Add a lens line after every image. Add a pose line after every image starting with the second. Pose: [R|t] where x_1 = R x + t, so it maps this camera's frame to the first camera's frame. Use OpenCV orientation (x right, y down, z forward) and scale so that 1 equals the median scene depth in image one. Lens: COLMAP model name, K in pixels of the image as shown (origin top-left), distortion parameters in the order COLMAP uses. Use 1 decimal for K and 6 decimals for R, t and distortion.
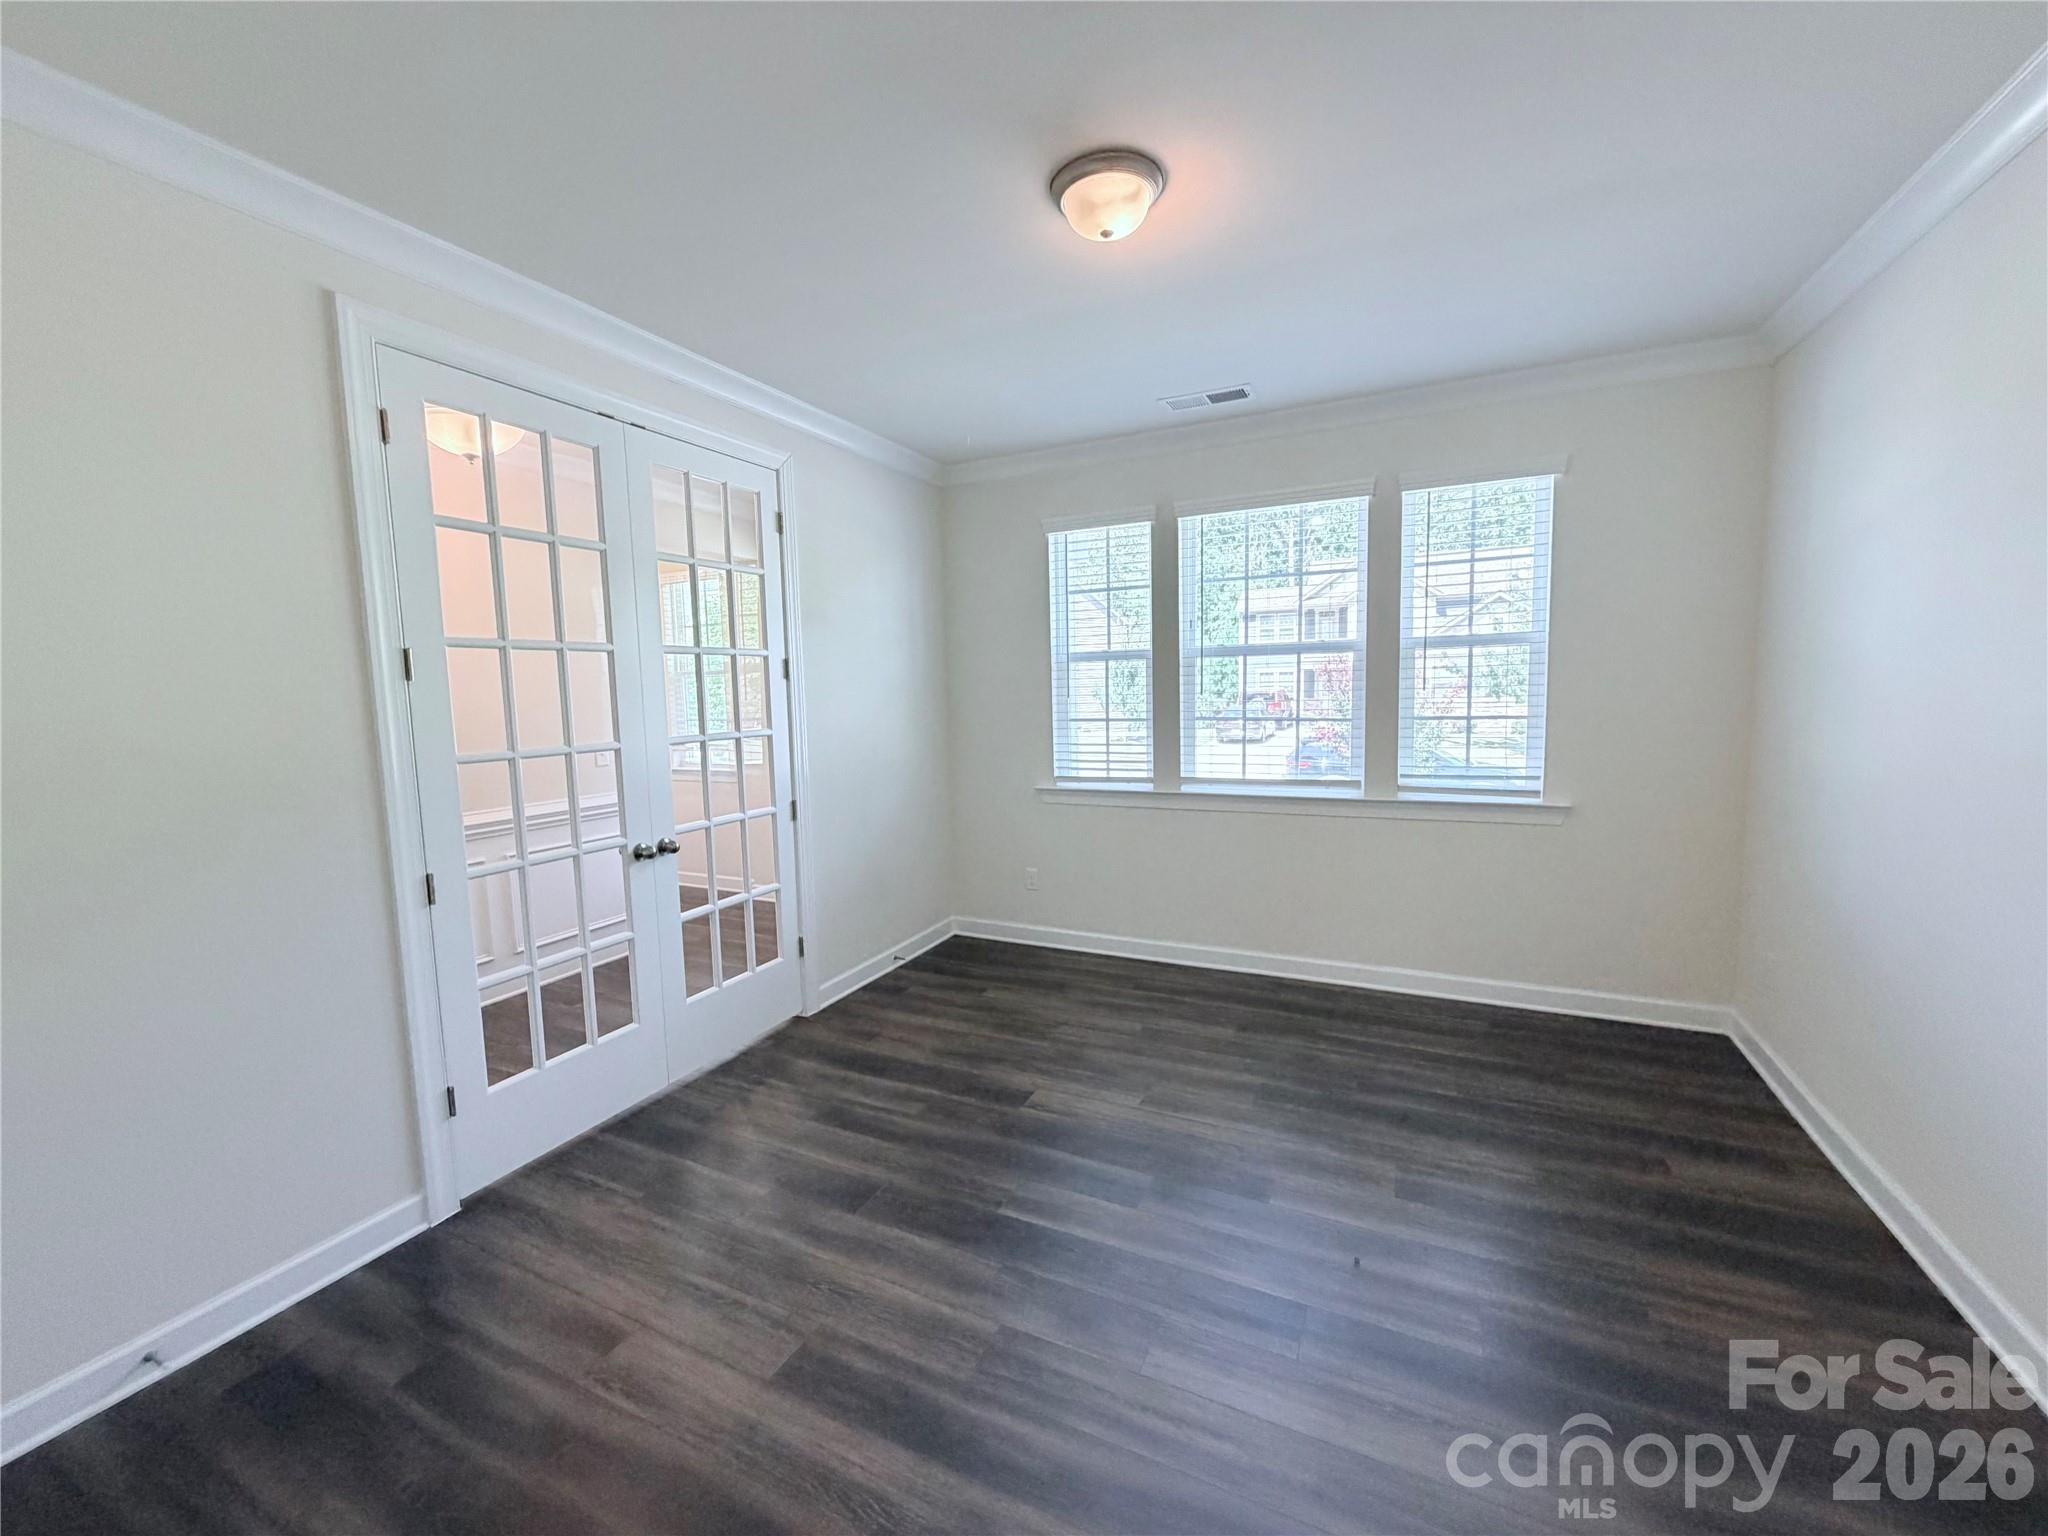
lens RADIAL K [[817.6, 0, 1026.4], [0, 817.6, 767.2], [0, 0, 1]] dist [-0.001019, 0.000738]
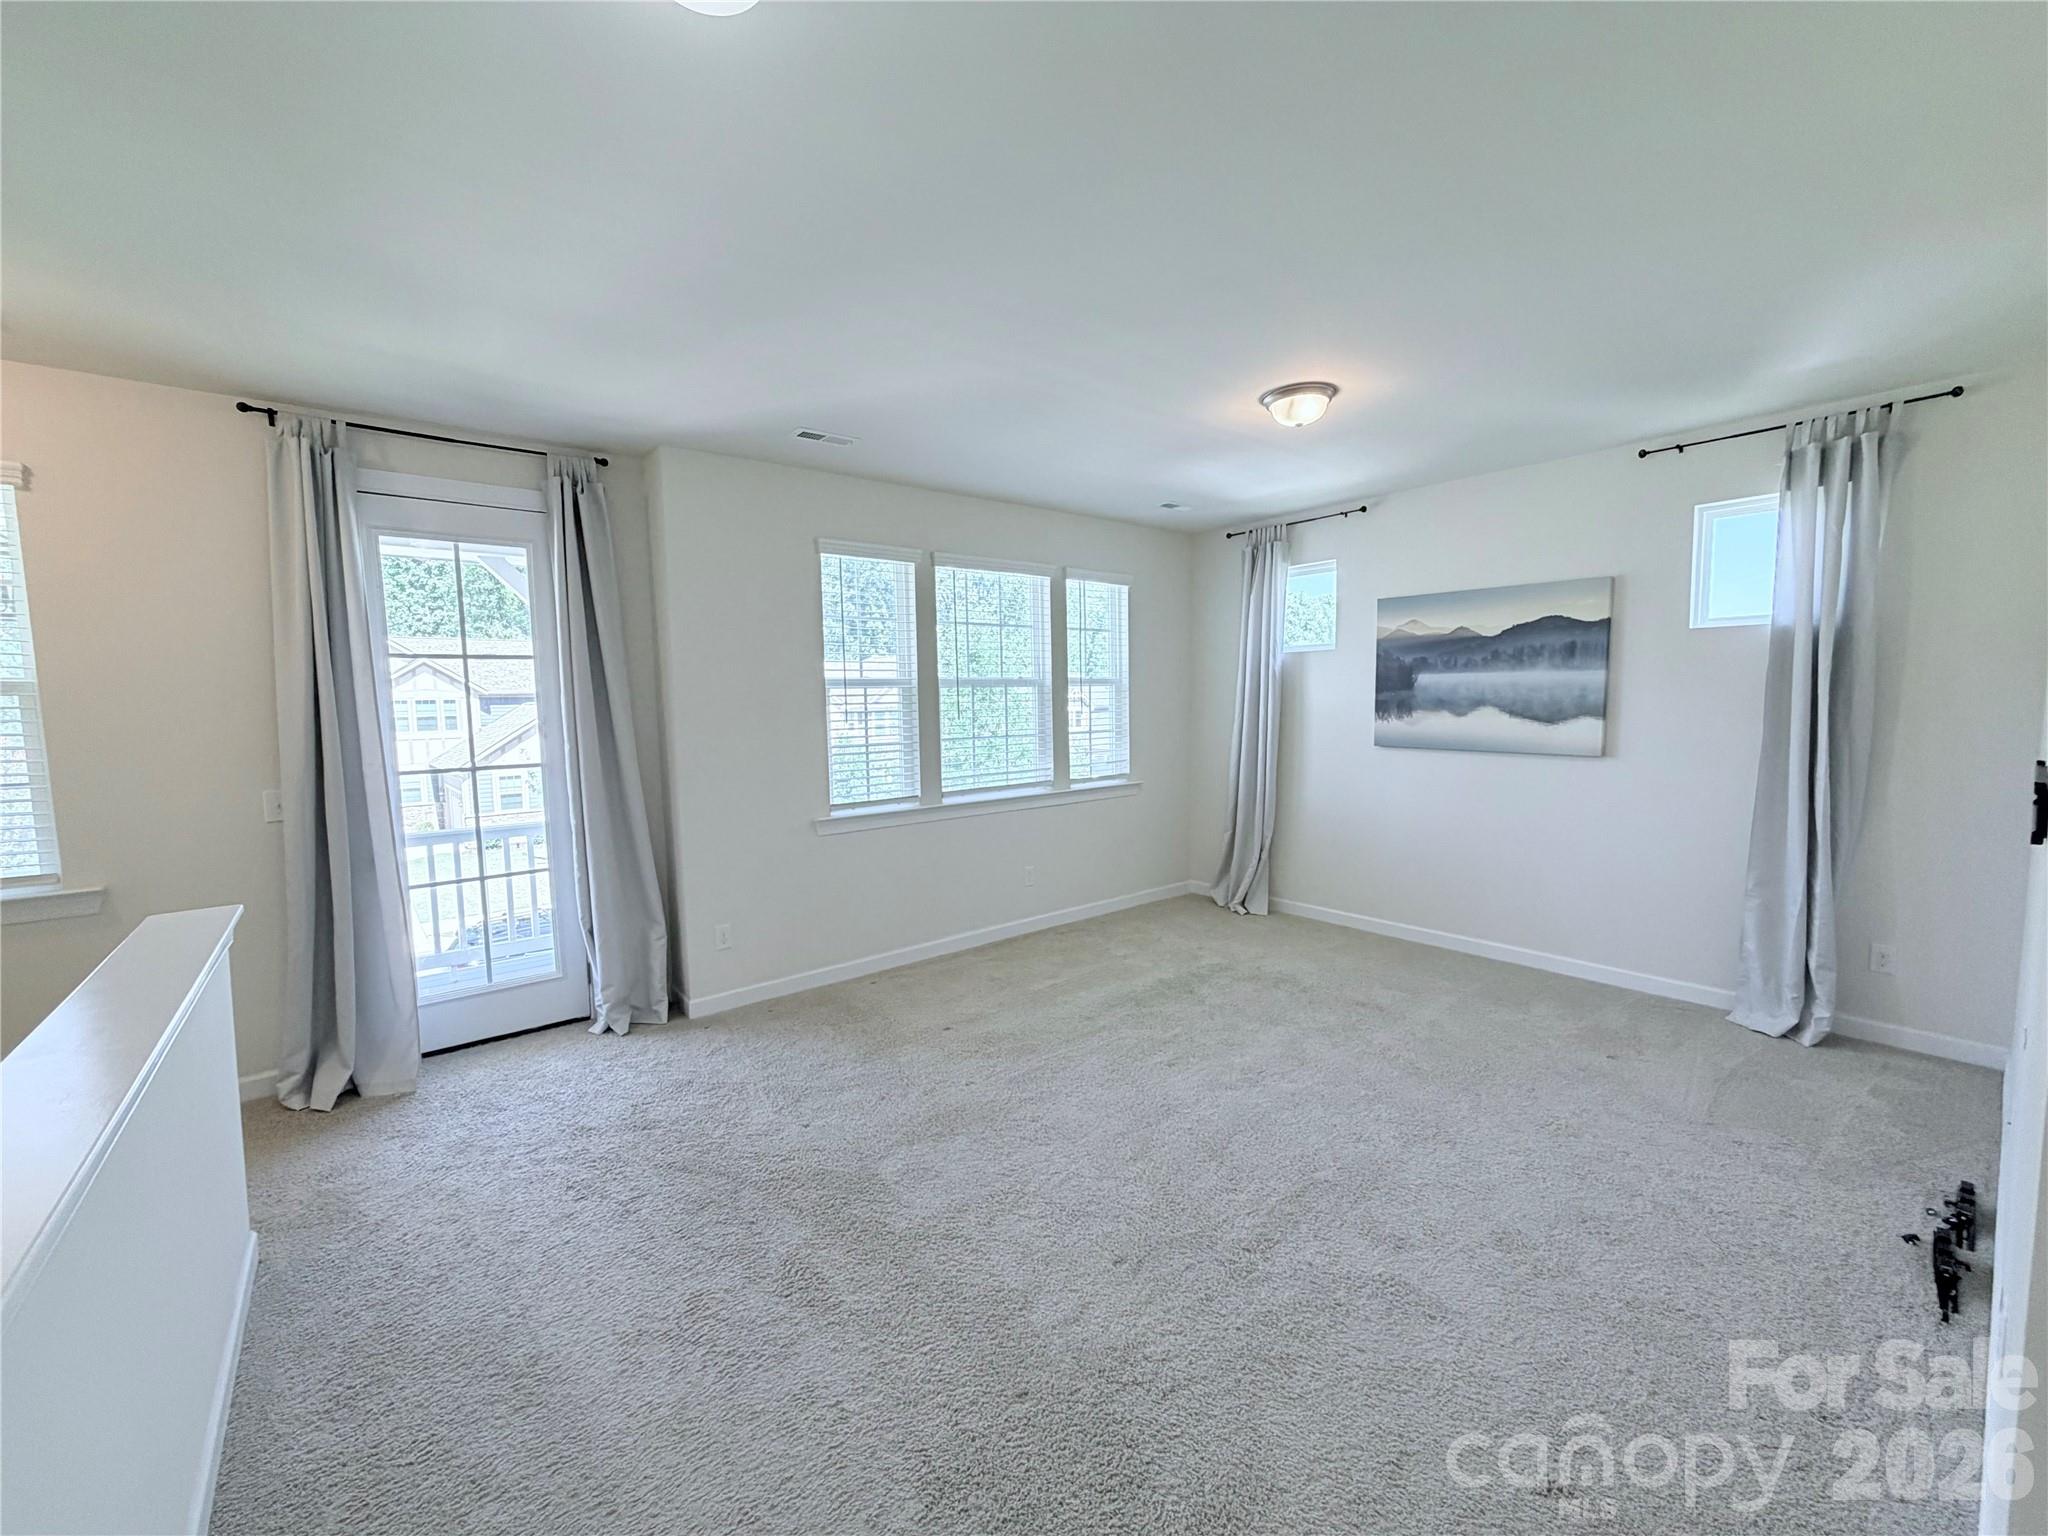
lens RADIAL K [[817.6, 0, 1023.7], [0, 817.6, 772.8], [0, 0, 1]] dist [-0.001019, 0.000738]
pose [[0.431382, -0.057266, 0.900350, -1.027402], [0.098357, 0.995020, 0.016162, -0.027020], [-0.896792, 0.081584, 0.434866, 0.528728]]
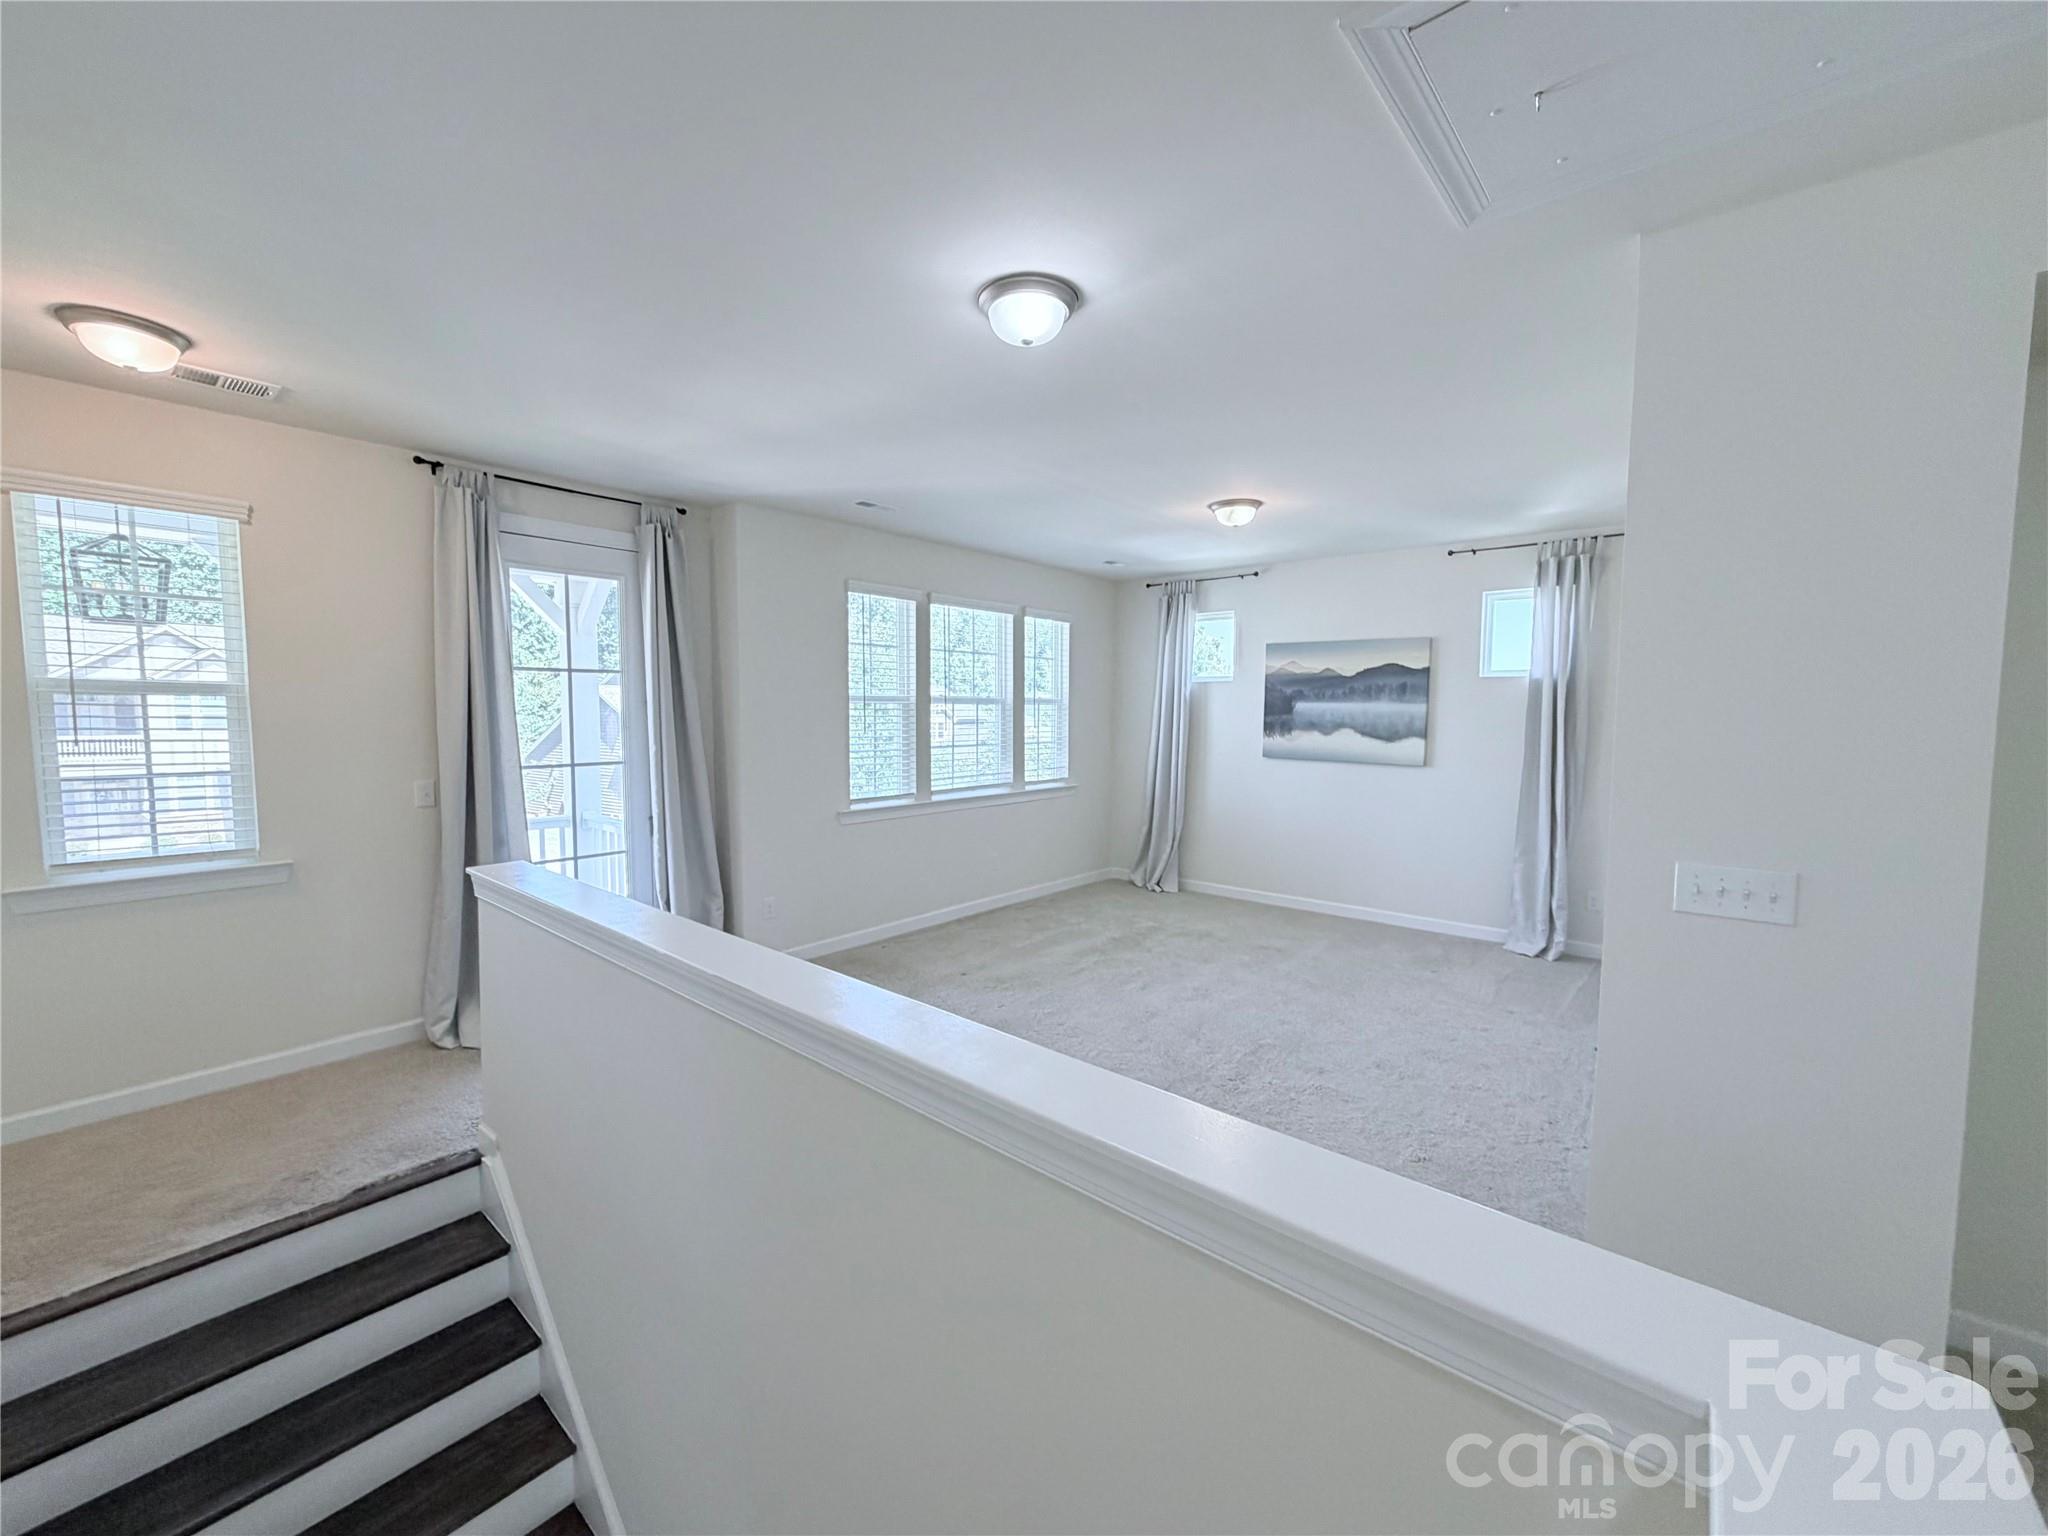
lens RADIAL K [[817.6, 0, 1023.2], [0, 817.6, 773.9], [0, 0, 1]] dist [-0.001019, 0.000738]
pose [[0.261905, -0.041946, 0.964182, -1.430638], [0.087283, 0.995990, 0.019621, -0.036527], [-0.961139, 0.079018, 0.264516, 0.641038]]
